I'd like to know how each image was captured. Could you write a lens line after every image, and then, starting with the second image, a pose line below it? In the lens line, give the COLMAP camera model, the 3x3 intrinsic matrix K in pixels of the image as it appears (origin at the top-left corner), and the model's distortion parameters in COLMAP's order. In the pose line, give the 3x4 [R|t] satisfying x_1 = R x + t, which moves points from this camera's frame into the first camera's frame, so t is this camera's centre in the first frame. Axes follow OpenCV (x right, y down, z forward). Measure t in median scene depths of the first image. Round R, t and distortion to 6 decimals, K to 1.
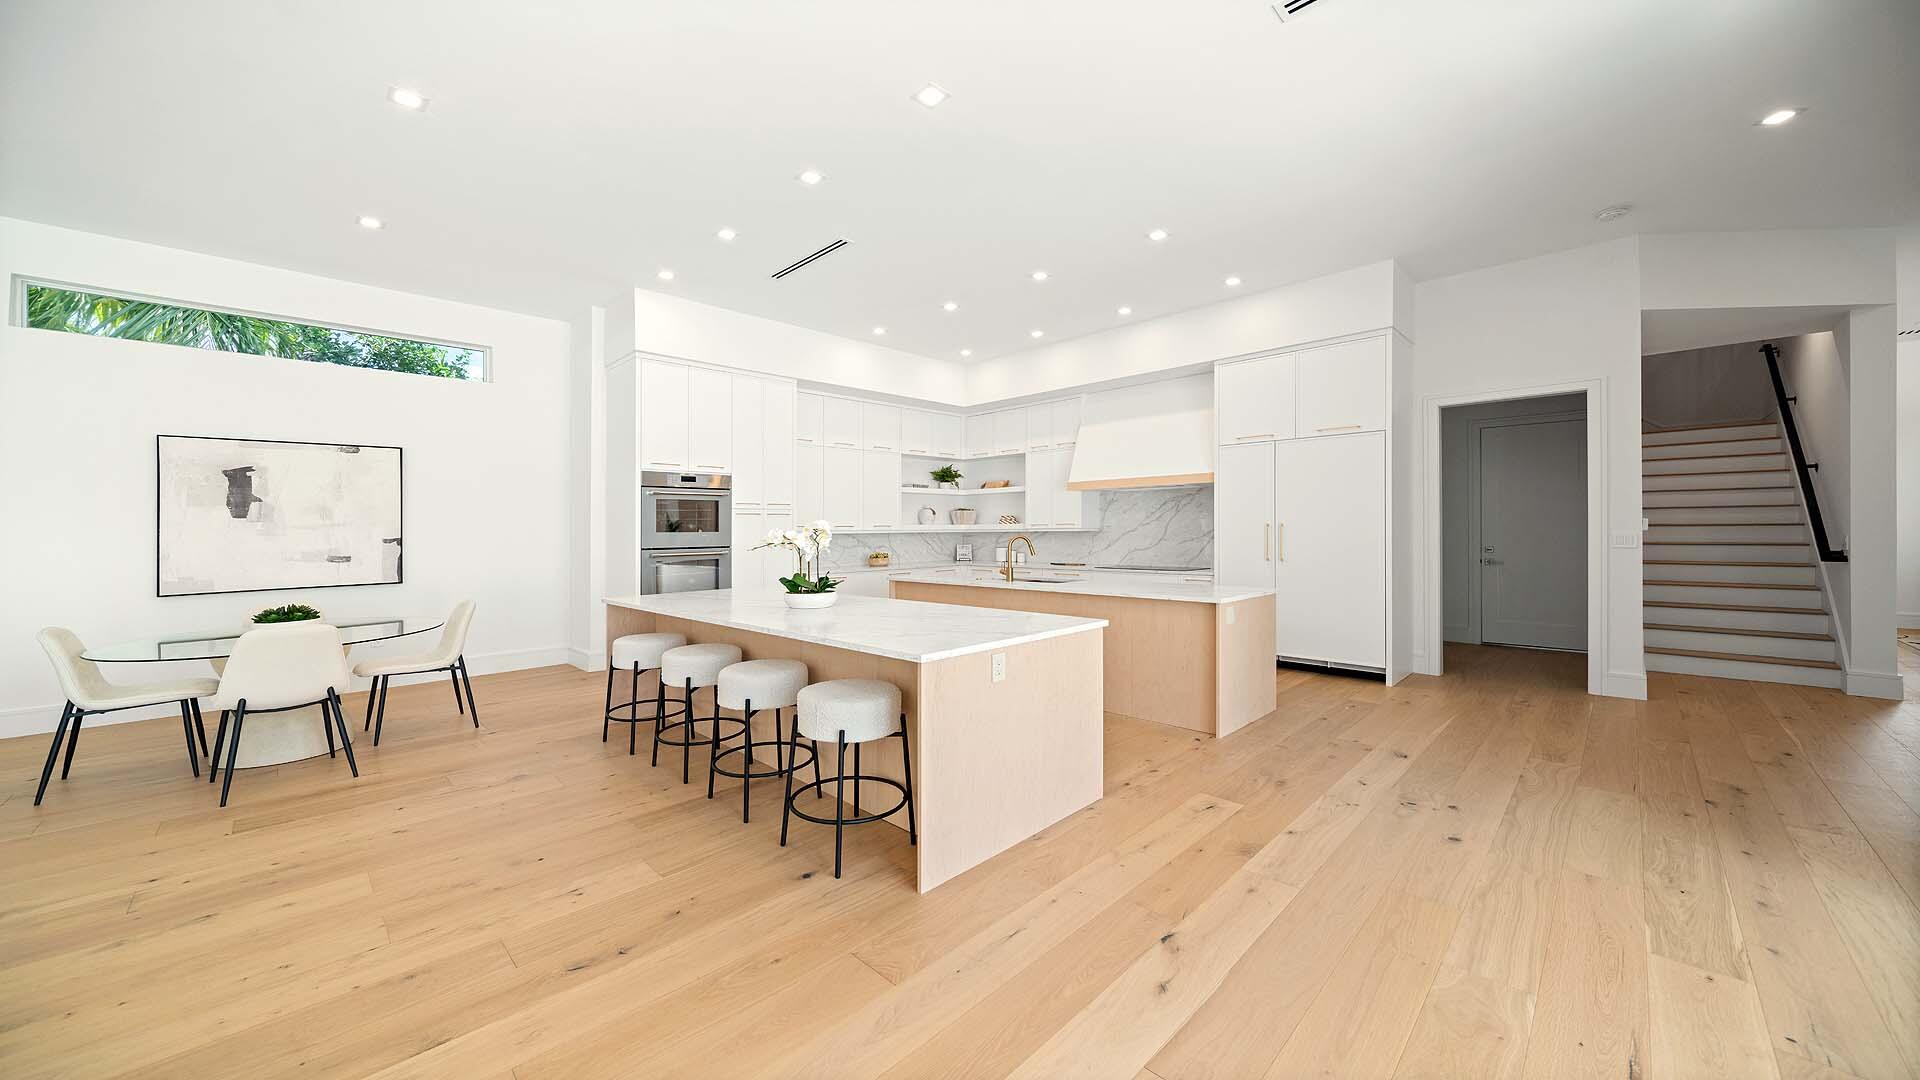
lens RADIAL K [[678.4, 0, 960.4], [0, 678.4, 529.4], [0, 0, 1]] dist [0.000517, -0.000323]
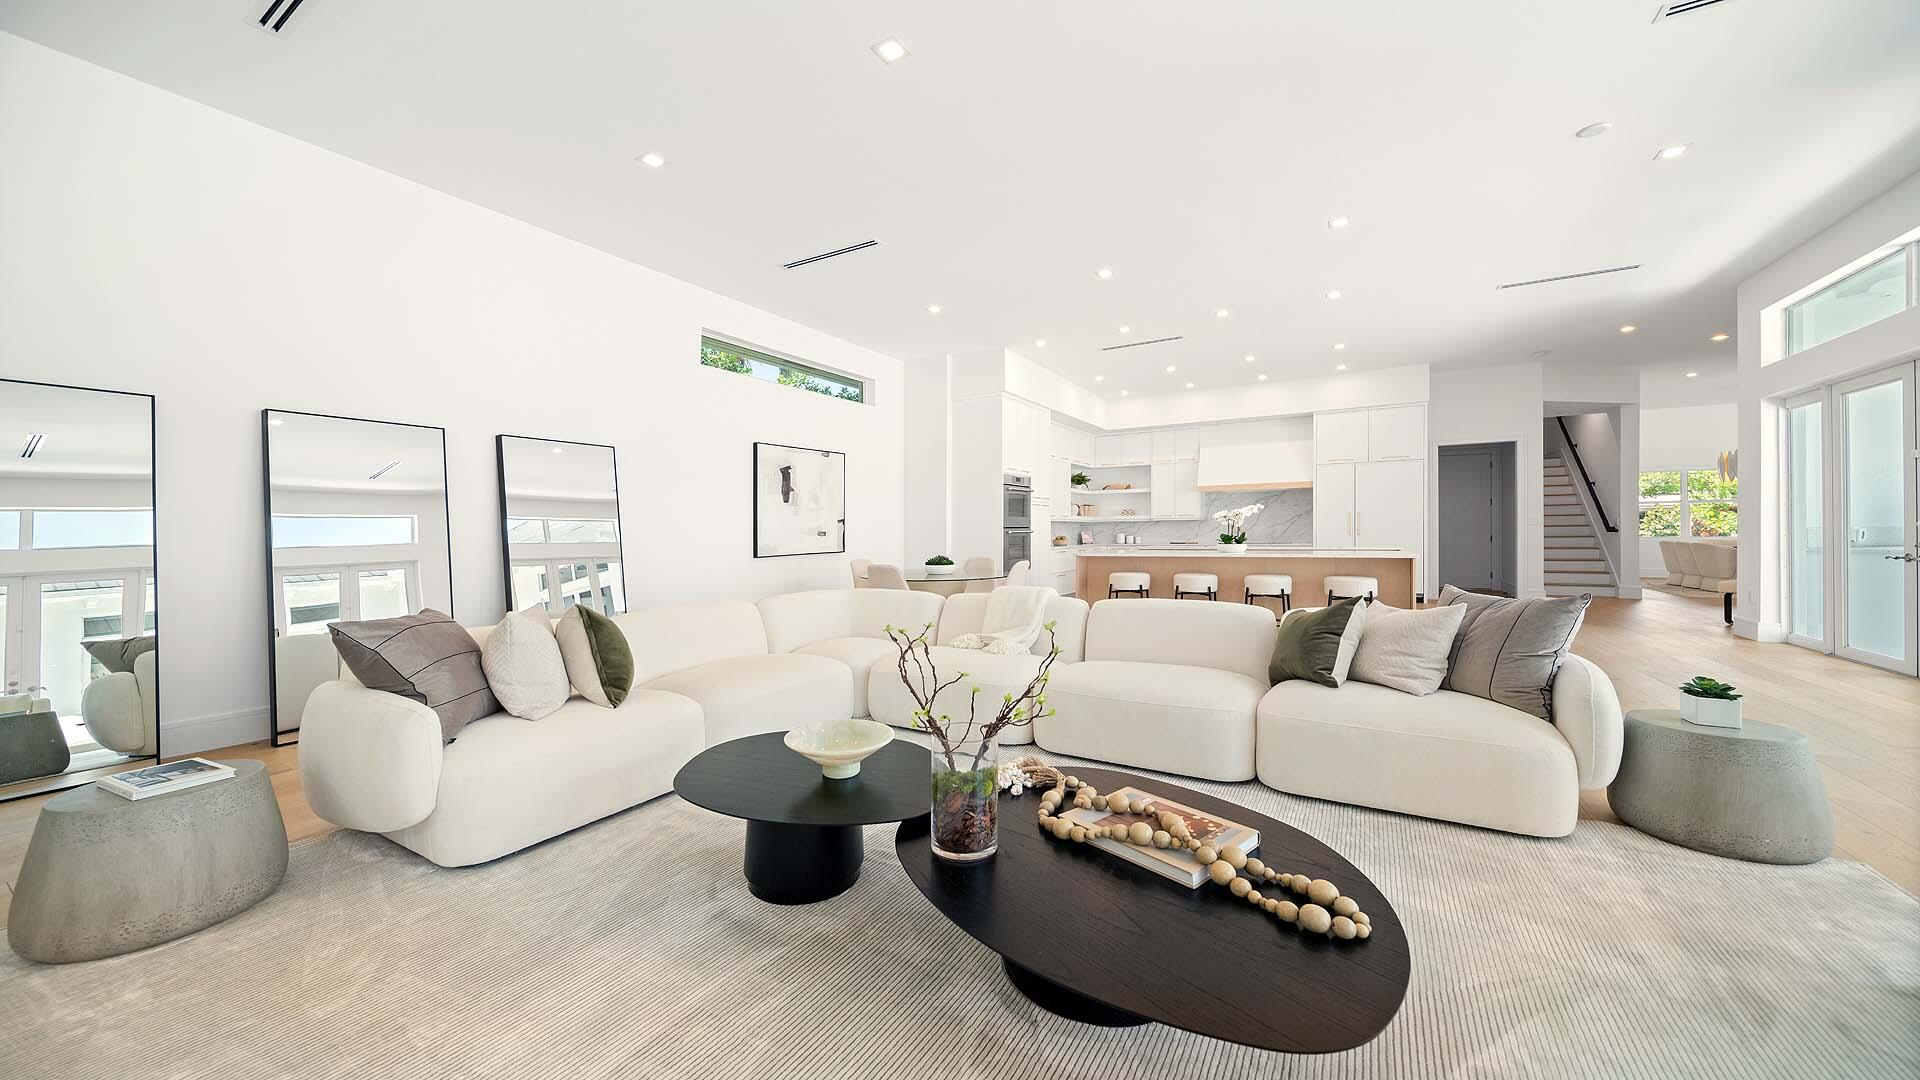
lens RADIAL K [[678.4, 0, 970.8], [0, 678.4, 533.0], [0, 0, 1]] dist [0.000517, -0.000323]
pose [[0.966990, -0.002527, 0.254801, -0.989082], [0.002464, 0.999997, 0.000569, 0.043195], [-0.254801, 0.000078, 0.966993, -0.418636]]
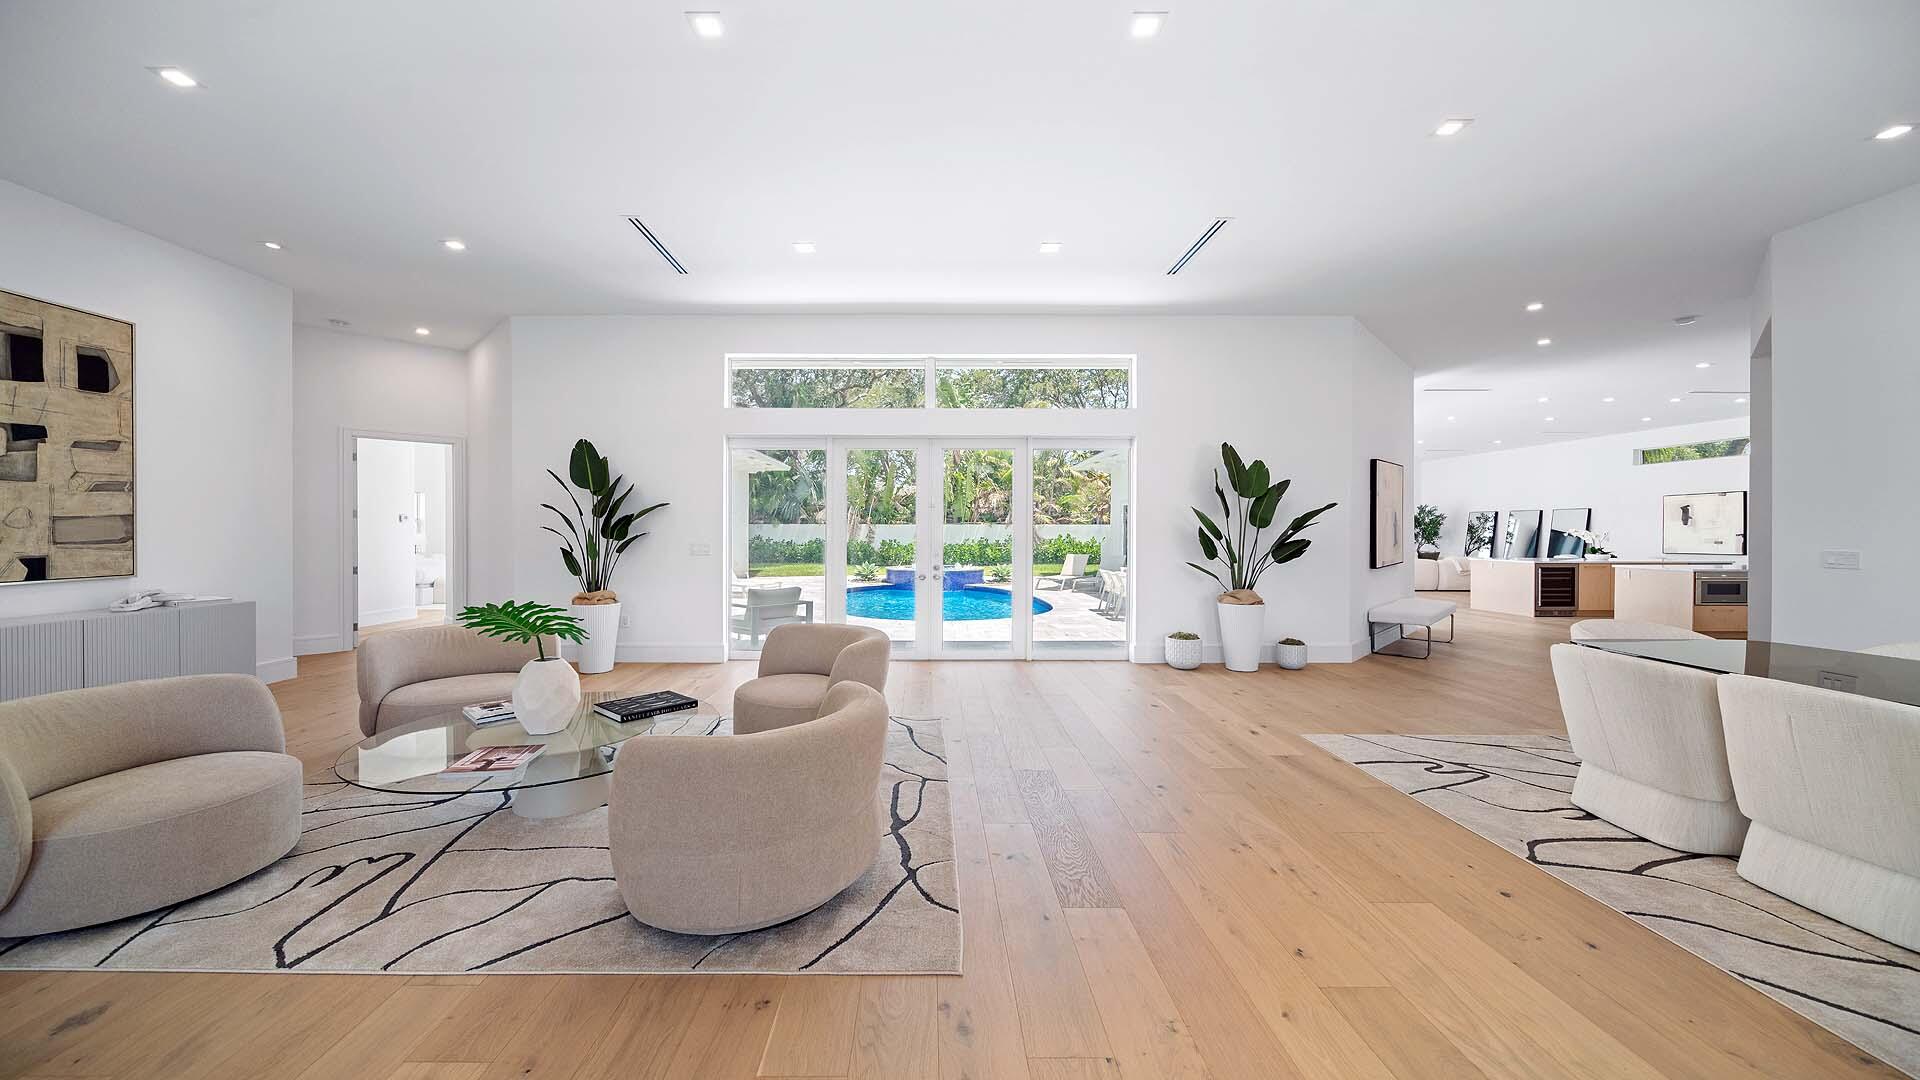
lens RADIAL K [[678.4, 0, 910.5], [0, 678.4, 539.8], [0, 0, 1]] dist [0.000517, -0.000323]
pose [[-0.718037, 0.021554, -0.695671, 2.724147], [0.008163, 0.999712, 0.022549, -0.040204], [0.695957, 0.010513, -0.718006, 0.753235]]
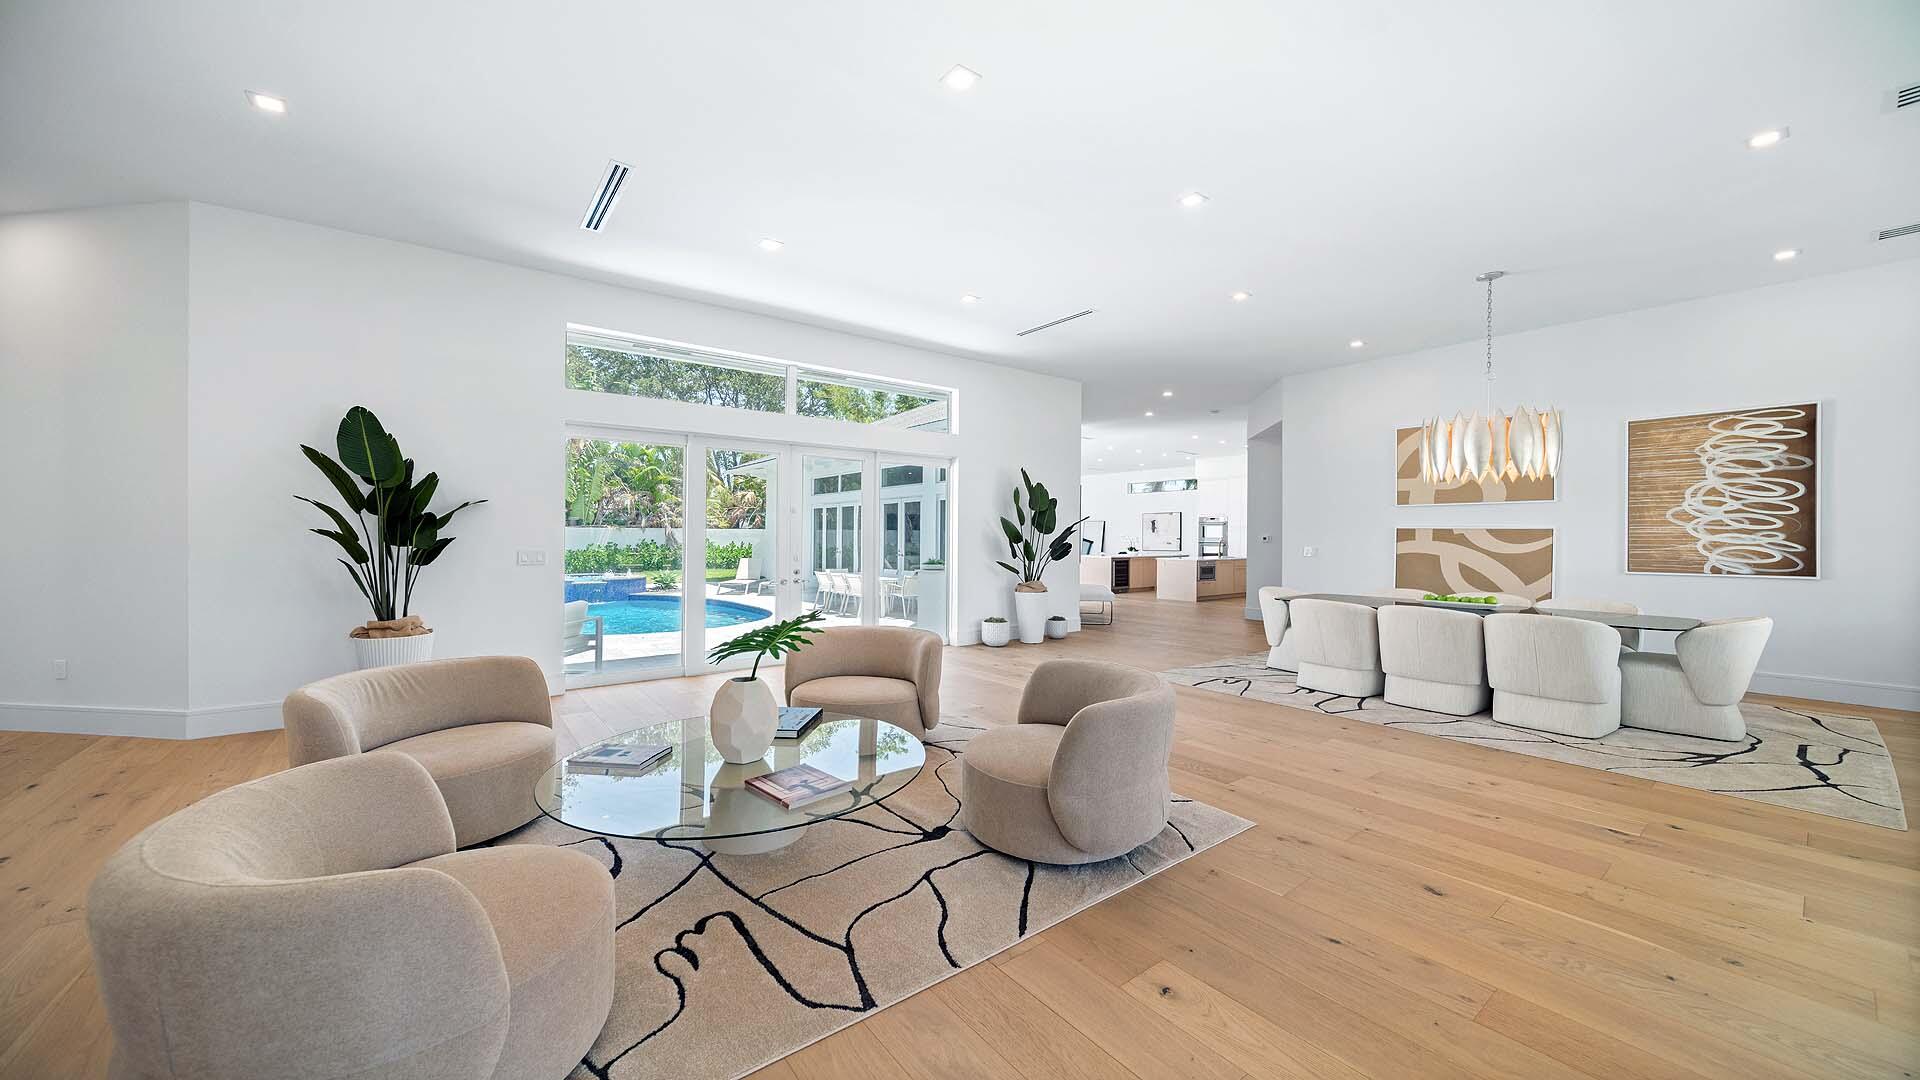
lens RADIAL K [[678.4, 0, 947.1], [0, 678.4, 539.6], [0, 0, 1]] dist [0.000517, -0.000323]
pose [[-0.150204, 0.017833, -0.988494, 3.037945], [-0.002080, 0.999829, 0.018353, -0.044093], [0.988653, 0.004813, -0.150141, 0.353310]]
